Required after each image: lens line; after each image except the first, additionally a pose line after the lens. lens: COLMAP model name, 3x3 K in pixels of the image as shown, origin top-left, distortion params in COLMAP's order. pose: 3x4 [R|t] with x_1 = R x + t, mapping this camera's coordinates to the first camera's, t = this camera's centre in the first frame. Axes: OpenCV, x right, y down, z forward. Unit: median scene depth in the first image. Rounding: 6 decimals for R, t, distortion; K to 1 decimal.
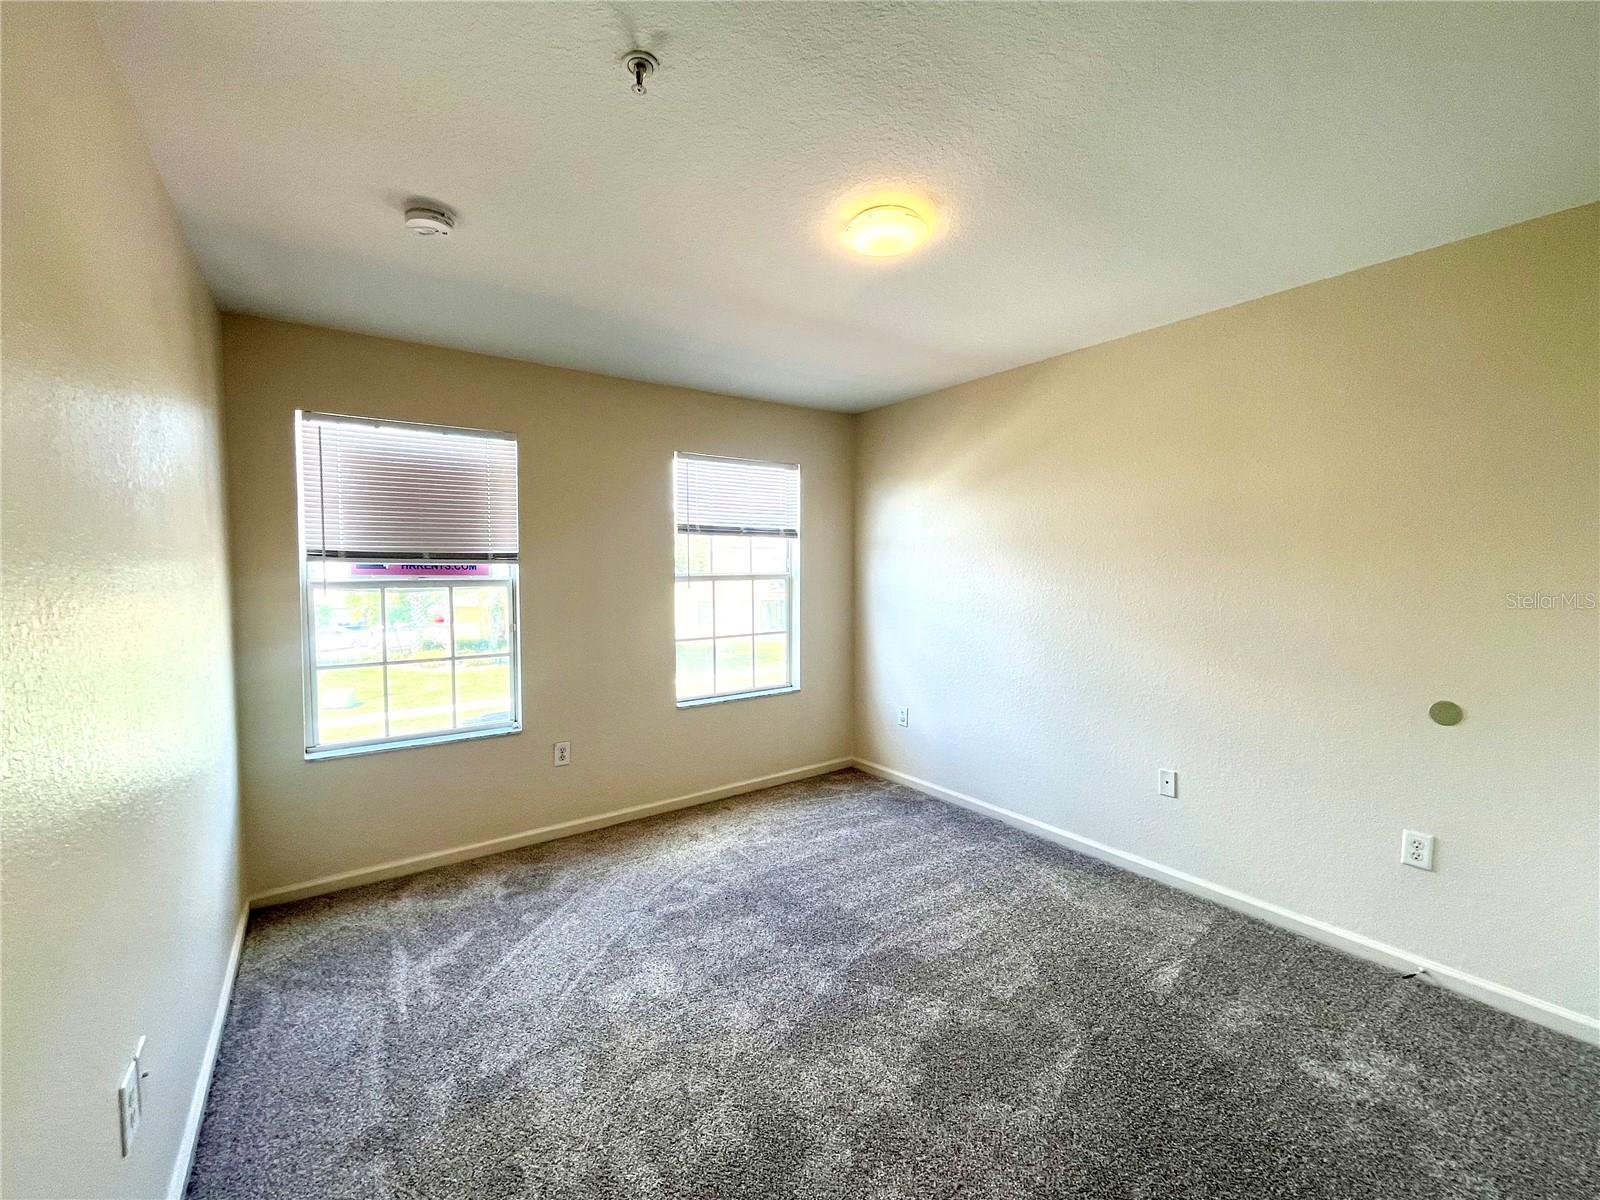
lens RADIAL K [[655.9, 0, 800.0], [0, 655.9, 600.0], [0, 0, 1]] dist [-0.001777, -0.000309]
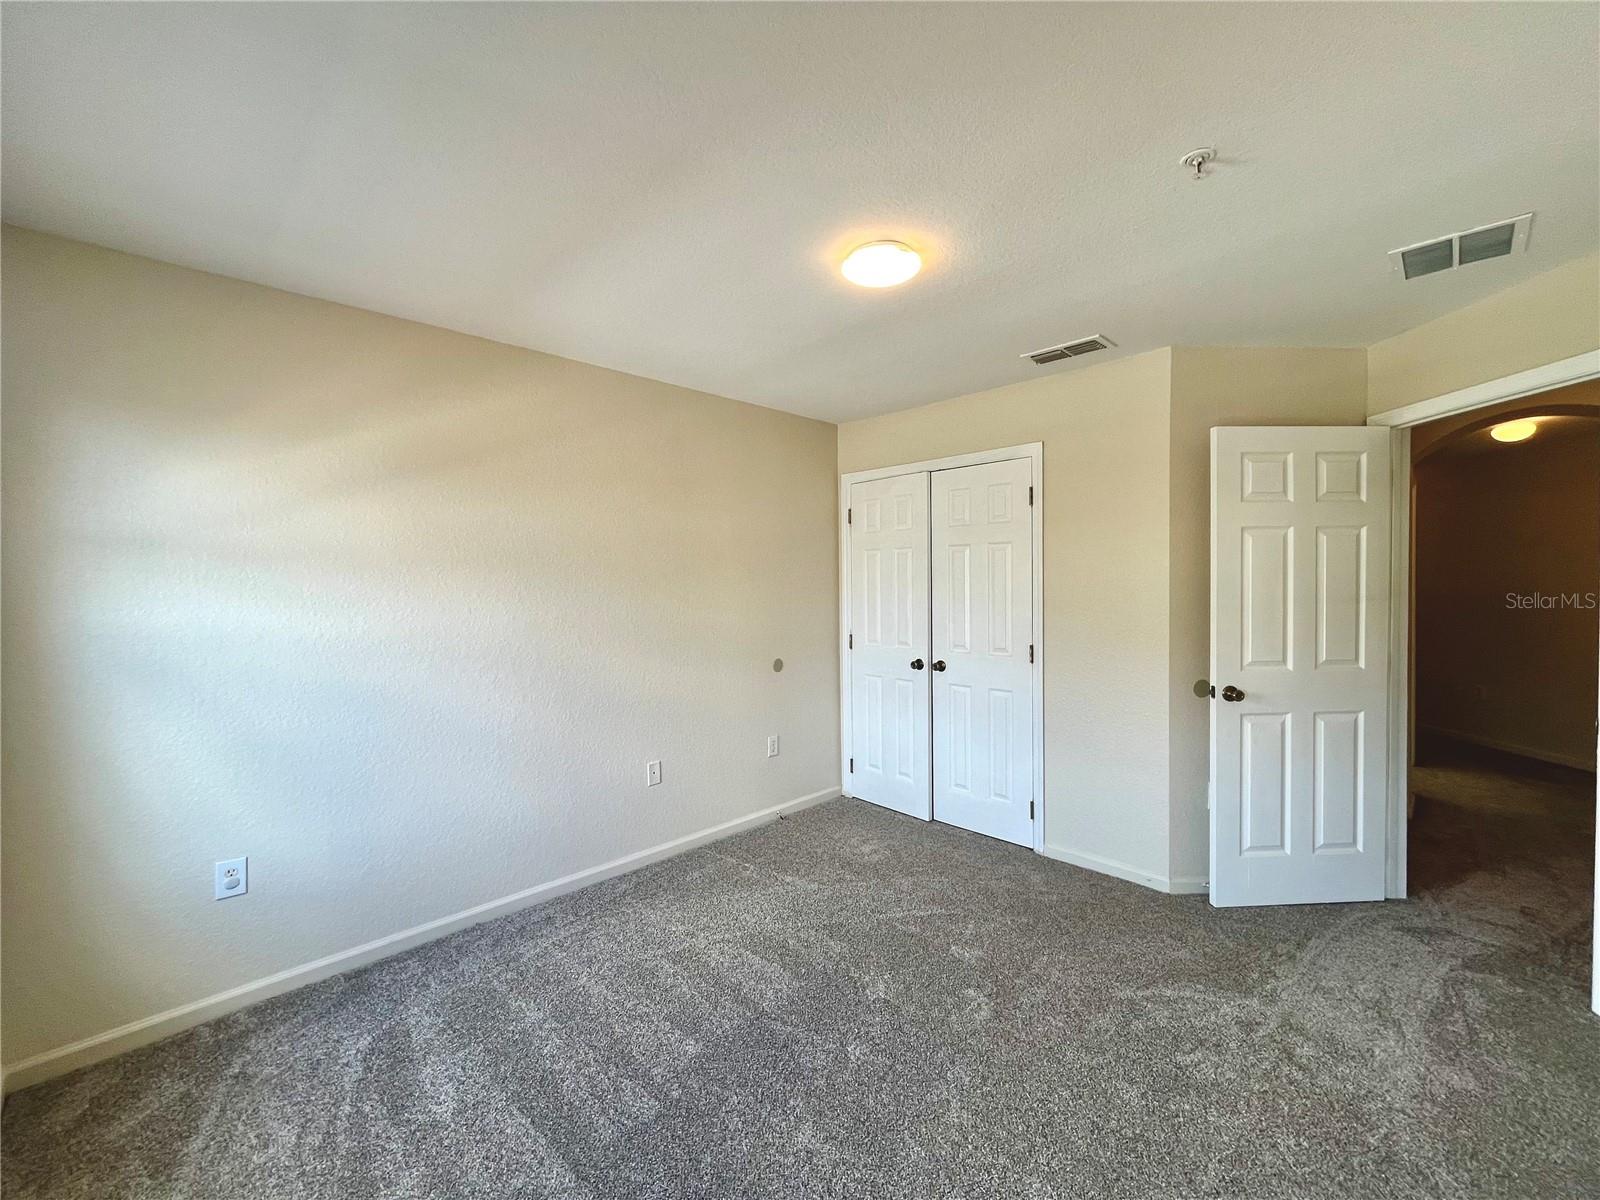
lens RADIAL K [[655.9, 0, 800.0], [0, 655.9, 600.0], [0, 0, 1]] dist [-0.001777, -0.000309]
pose [[-0.147660, -0.023516, 0.988759, -0.509705], [0.065513, 0.997289, 0.033502, -0.040449], [-0.986866, 0.069723, -0.145719, 0.741022]]
